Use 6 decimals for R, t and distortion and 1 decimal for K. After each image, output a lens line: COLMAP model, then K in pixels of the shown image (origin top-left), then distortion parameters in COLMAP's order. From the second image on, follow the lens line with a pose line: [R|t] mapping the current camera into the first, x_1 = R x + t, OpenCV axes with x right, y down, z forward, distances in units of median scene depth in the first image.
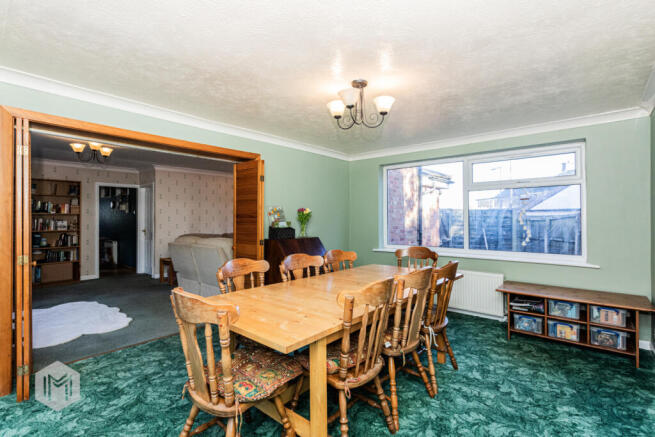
lens RADIAL K [[306.2, 0, 325.3], [0, 306.2, 215.5], [0, 0, 1]] dist [0.000149, -0.000142]
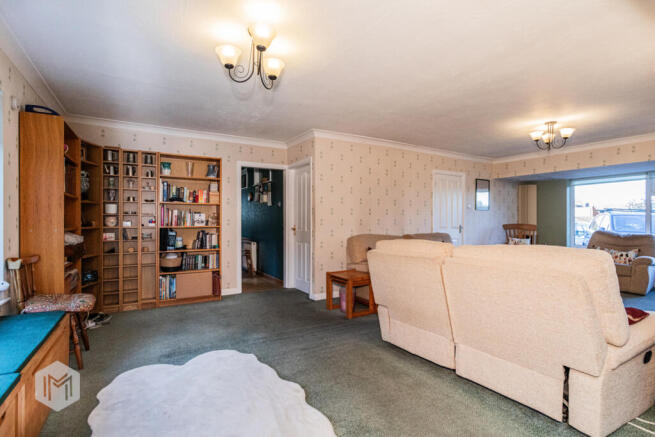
lens RADIAL K [[315.9, 0, 329.5], [0, 315.9, 221.7], [0, 0, 1]] dist [-0.003931, -0.000091]
pose [[0.950457, 0.003064, -0.310840, -0.326089], [0.000987, 0.999917, 0.012872, 0.027060], [0.310854, -0.012541, 0.950375, 0.374743]]
